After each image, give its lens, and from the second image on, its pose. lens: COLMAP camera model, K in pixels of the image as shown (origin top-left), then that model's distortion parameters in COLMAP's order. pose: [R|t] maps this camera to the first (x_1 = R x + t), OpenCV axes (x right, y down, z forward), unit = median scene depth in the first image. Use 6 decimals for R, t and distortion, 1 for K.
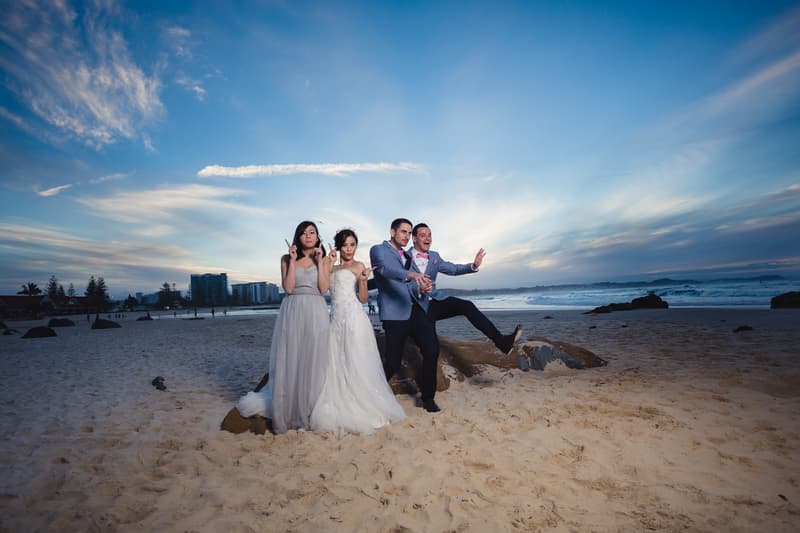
lens RADIAL K [[536.5, 0, 399.2], [0, 536.5, 266.2], [0, 0, 1]] dist [-0.008457, 0.004504]
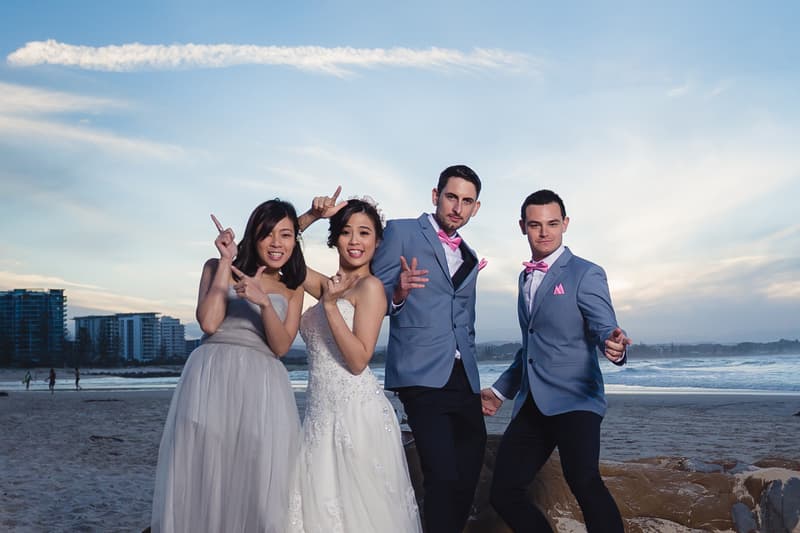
lens RADIAL K [[536.5, 0, 400.1], [0, 536.5, 265.0], [0, 0, 1]] dist [-0.008457, 0.004504]
pose [[0.994976, 0.035335, -0.093673, -0.013235], [-0.033607, 0.999236, 0.019957, -0.024474], [0.094307, -0.016708, 0.995403, 0.588062]]
